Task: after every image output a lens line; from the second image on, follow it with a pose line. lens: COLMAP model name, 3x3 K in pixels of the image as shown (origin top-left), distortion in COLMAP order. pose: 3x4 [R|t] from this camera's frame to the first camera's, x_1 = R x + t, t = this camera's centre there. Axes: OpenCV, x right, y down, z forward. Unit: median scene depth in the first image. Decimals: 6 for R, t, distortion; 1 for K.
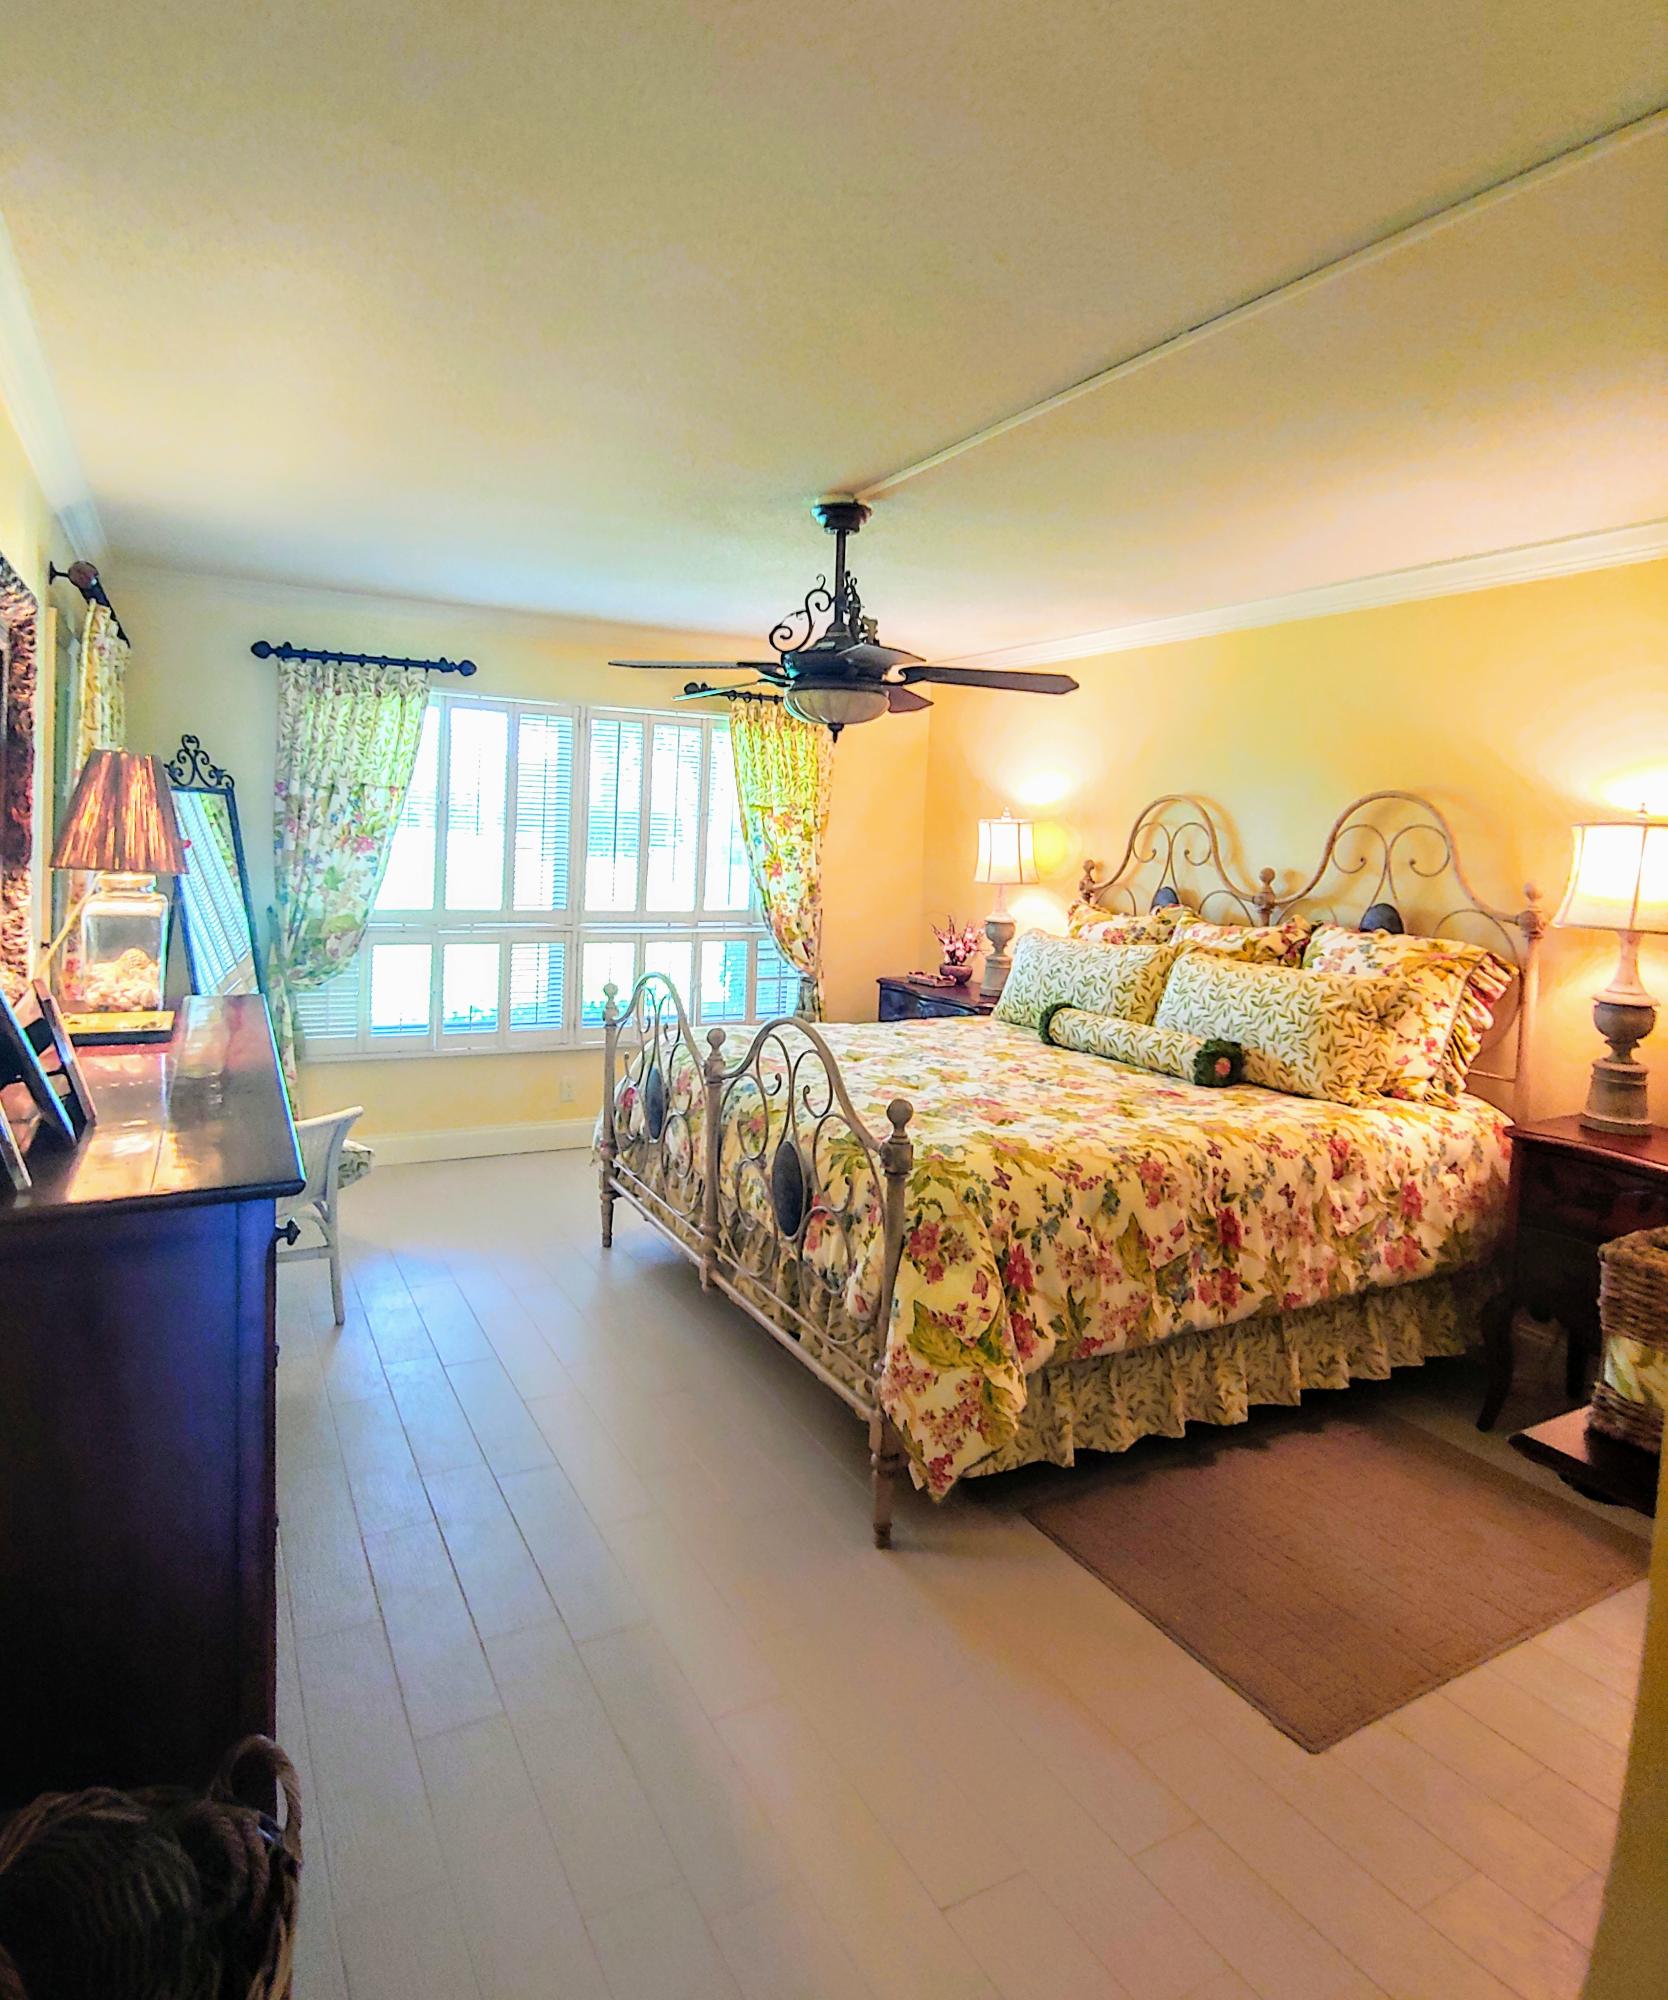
lens RADIAL K [[1154.6, 0, 841.0], [0, 1154.6, 886.9], [0, 0, 1]] dist [-0.013993, -0.000782]
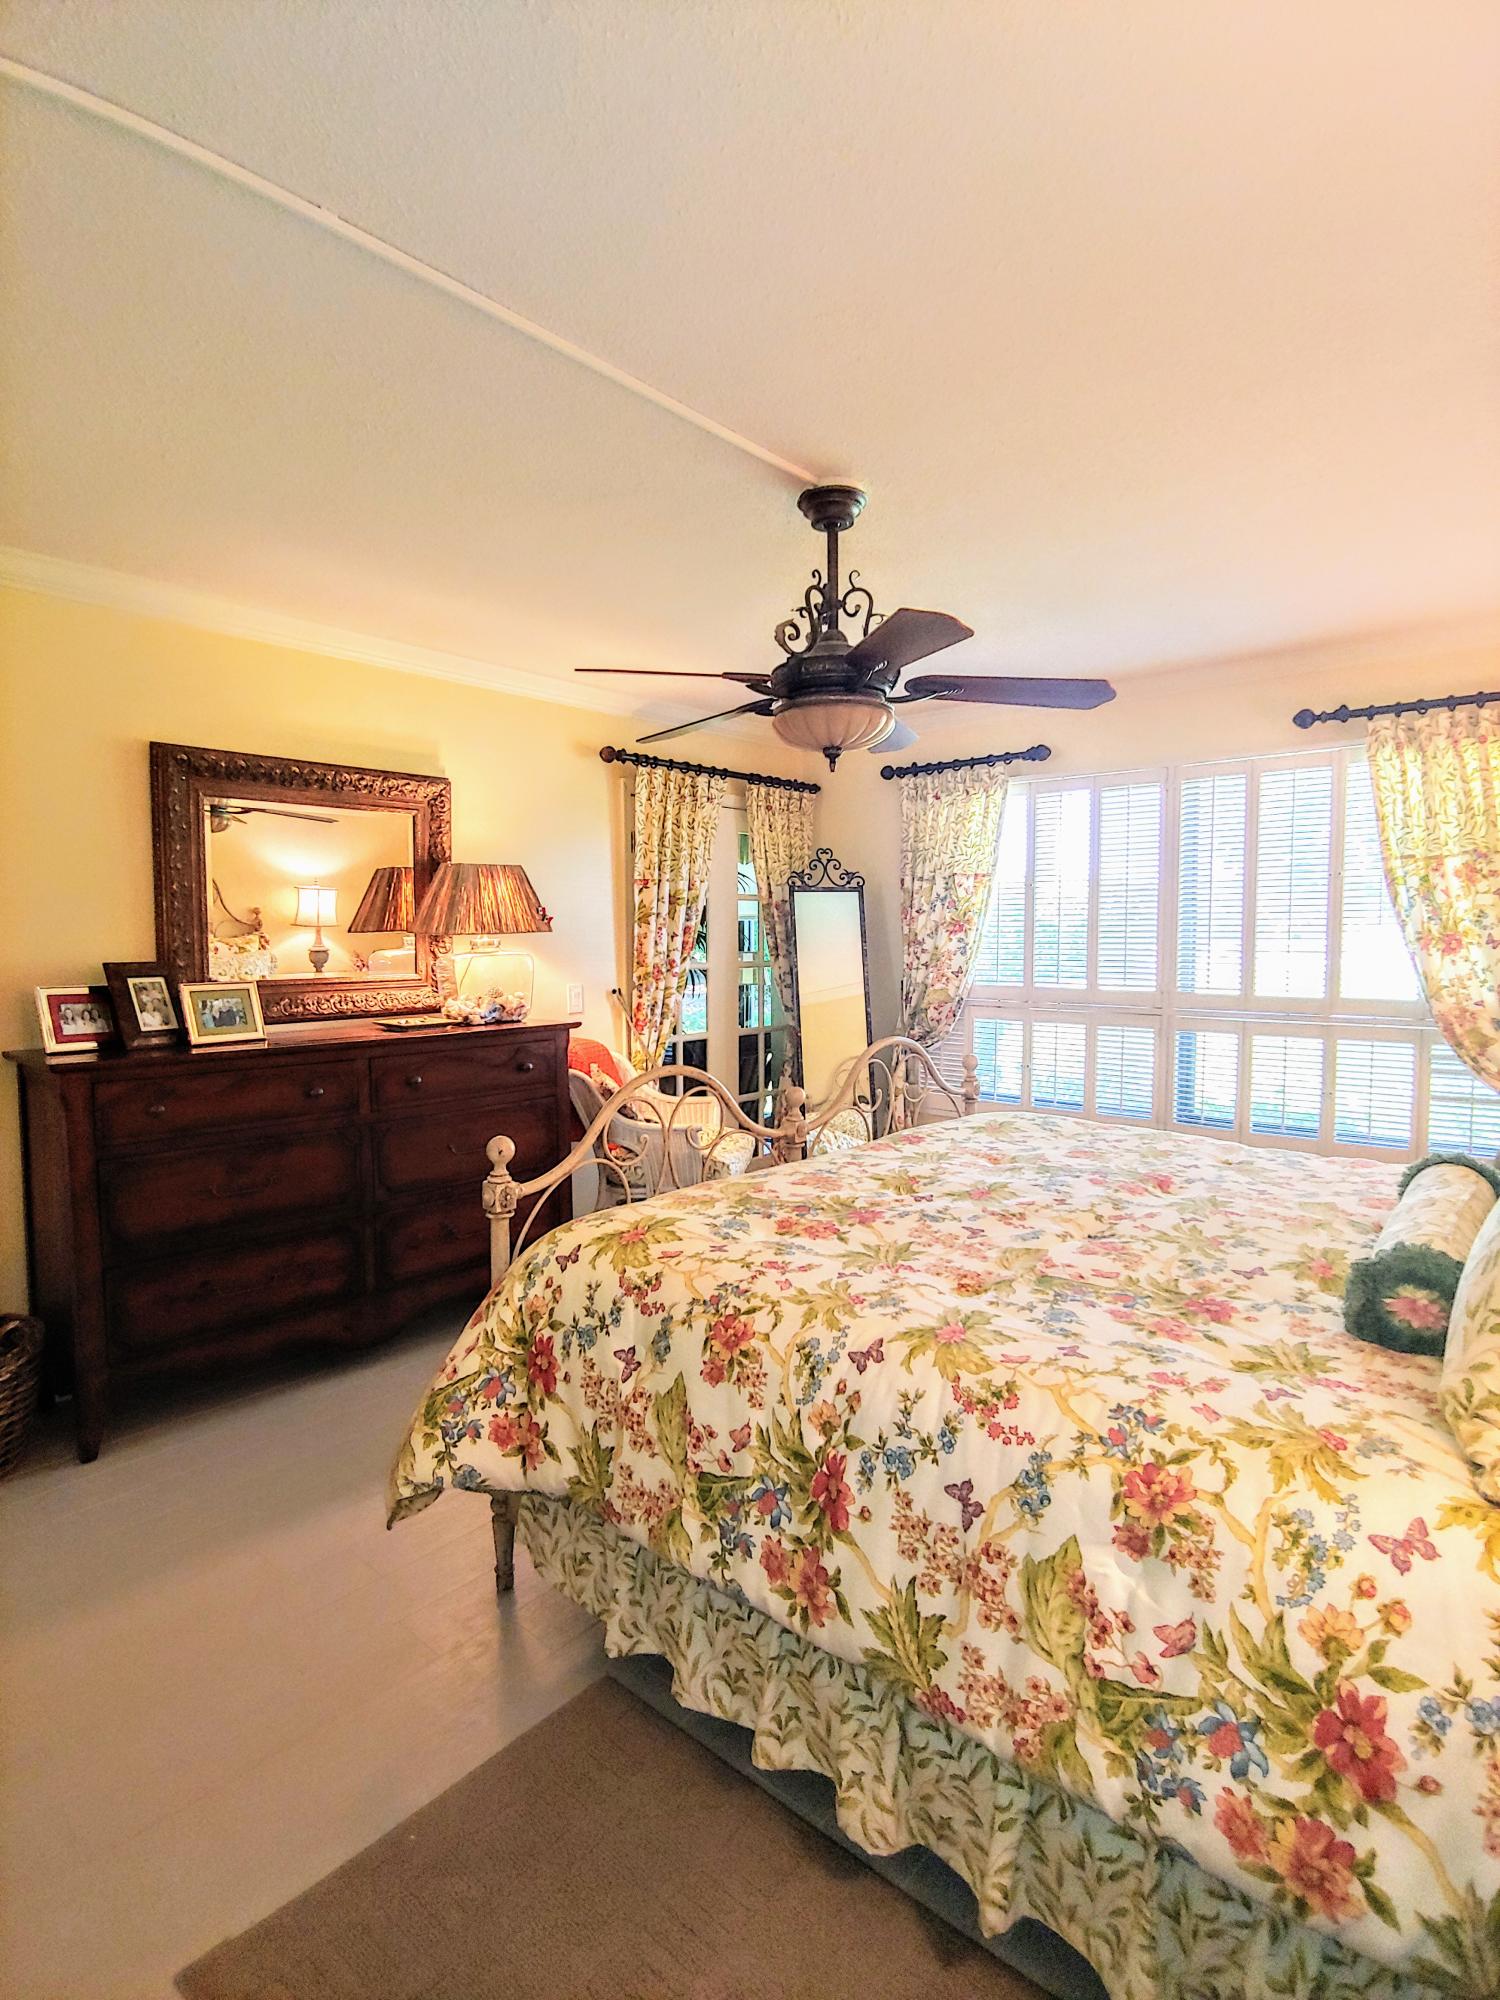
lens RADIAL K [[1027.6, 0, 702.1], [0, 1027.6, 990.5], [0, 0, 1]] dist [-0.017118, -0.000648]
pose [[0.315052, 0.014859, -0.948958, 0.747045], [-0.026582, 0.999623, 0.006828, 0.040168], [0.948702, 0.023074, 0.315328, 0.715275]]
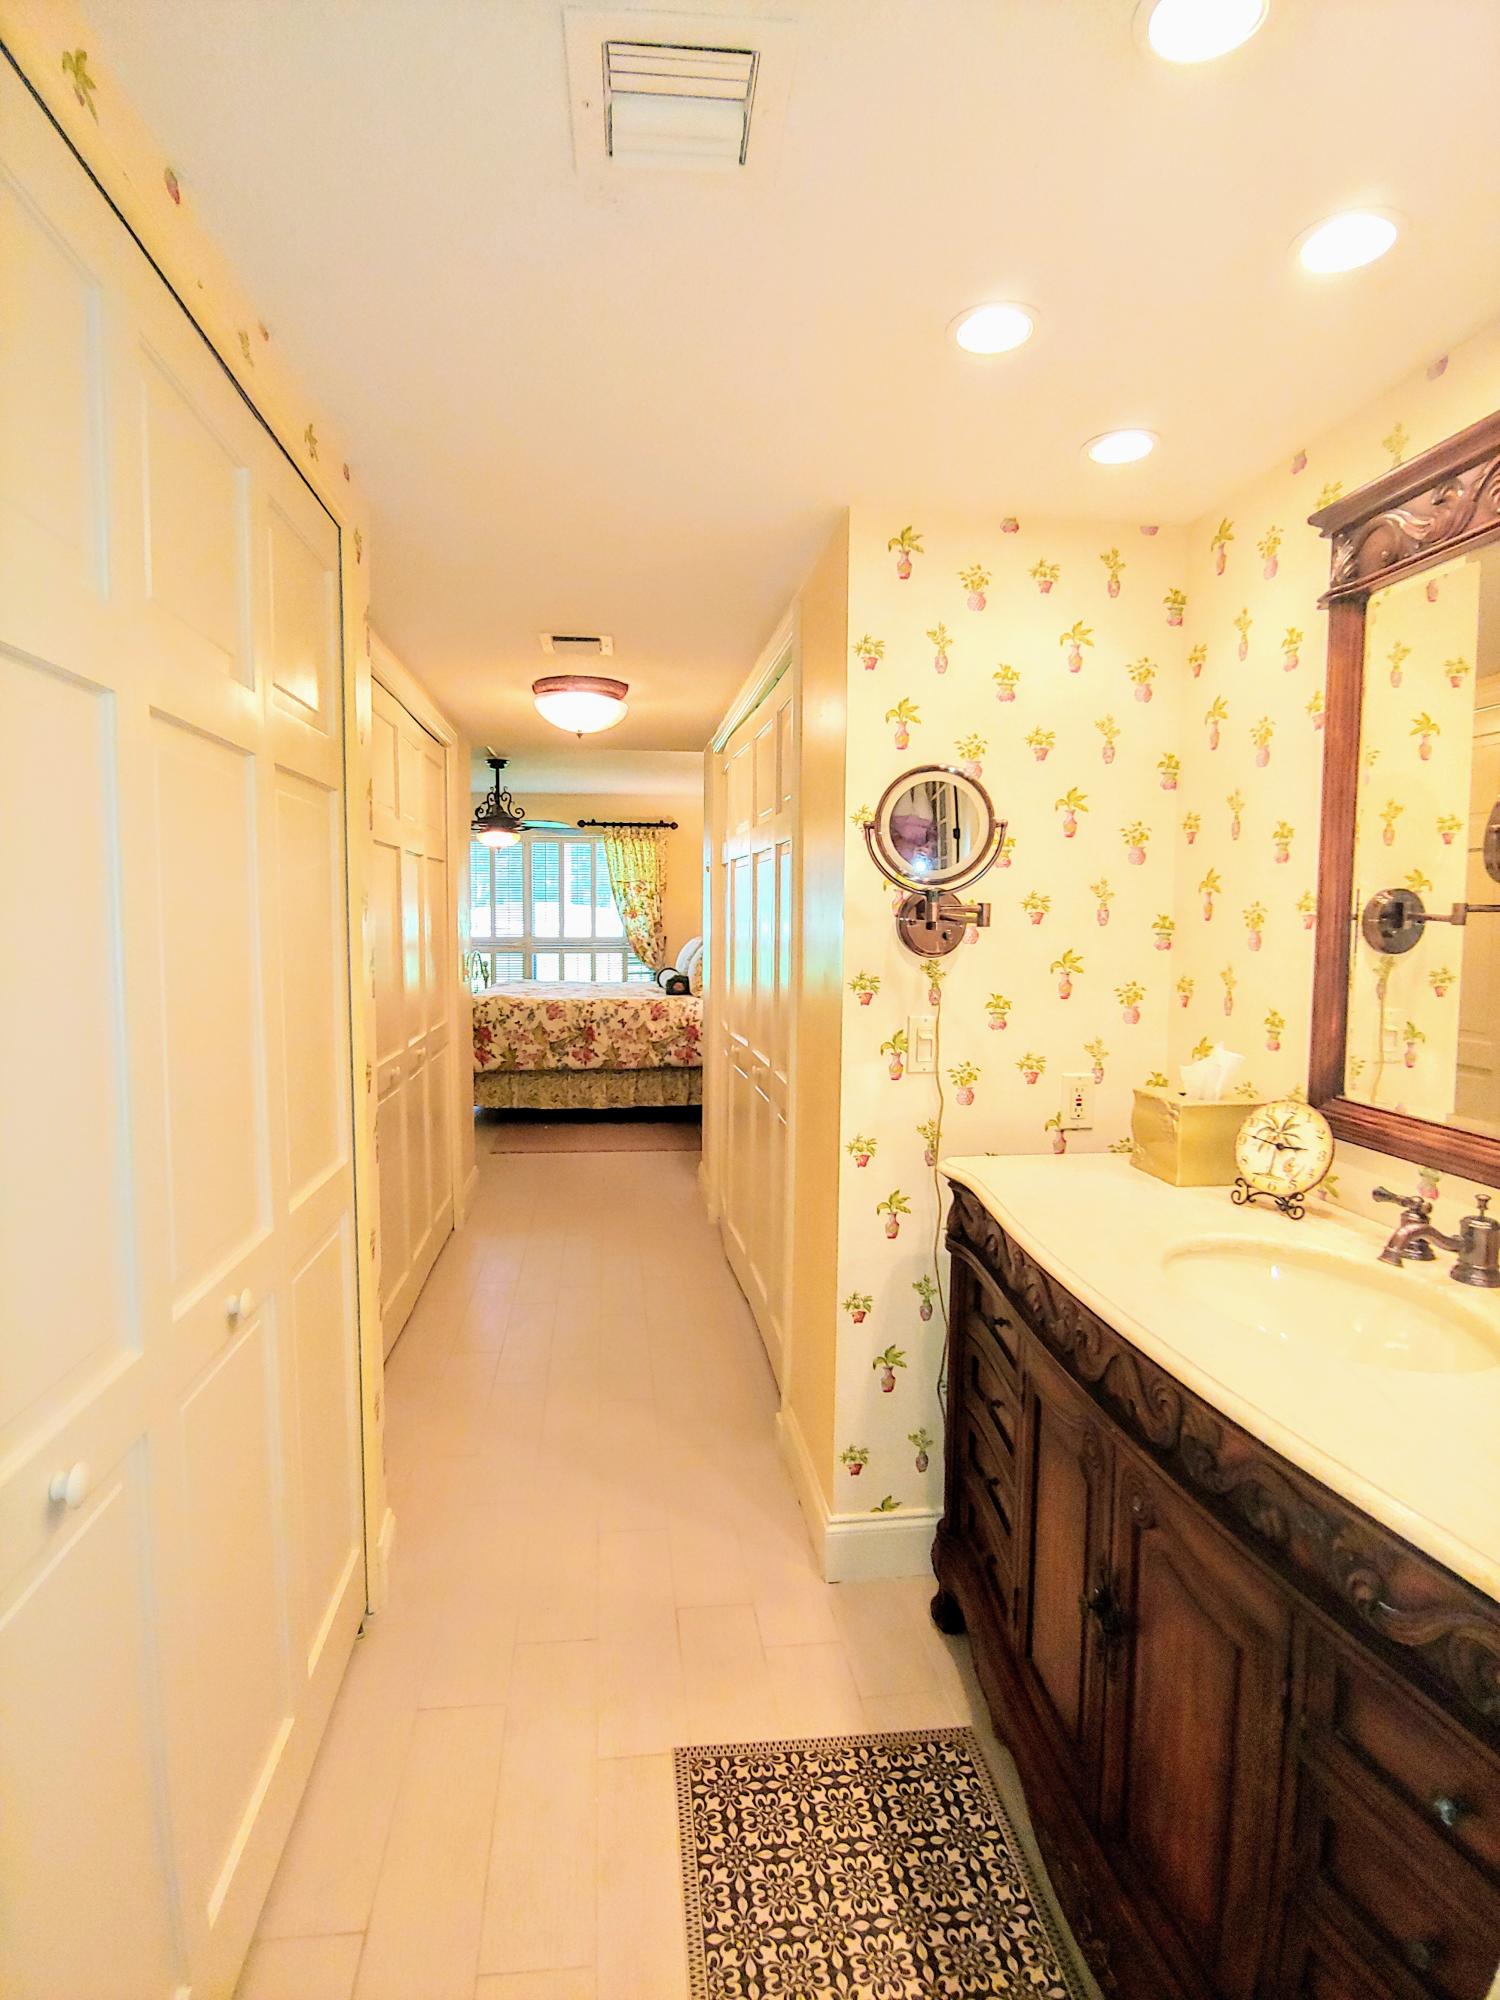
lens RADIAL K [[1027.6, 0, 740.8], [0, 1027.6, 982.9], [0, 0, 1]] dist [-0.017118, -0.000648]
pose [[0.925402, -0.010206, -0.378849, 1.425326], [0.015925, 0.999802, 0.011966, 0.151385], [0.378651, -0.017106, 0.925381, -0.943333]]
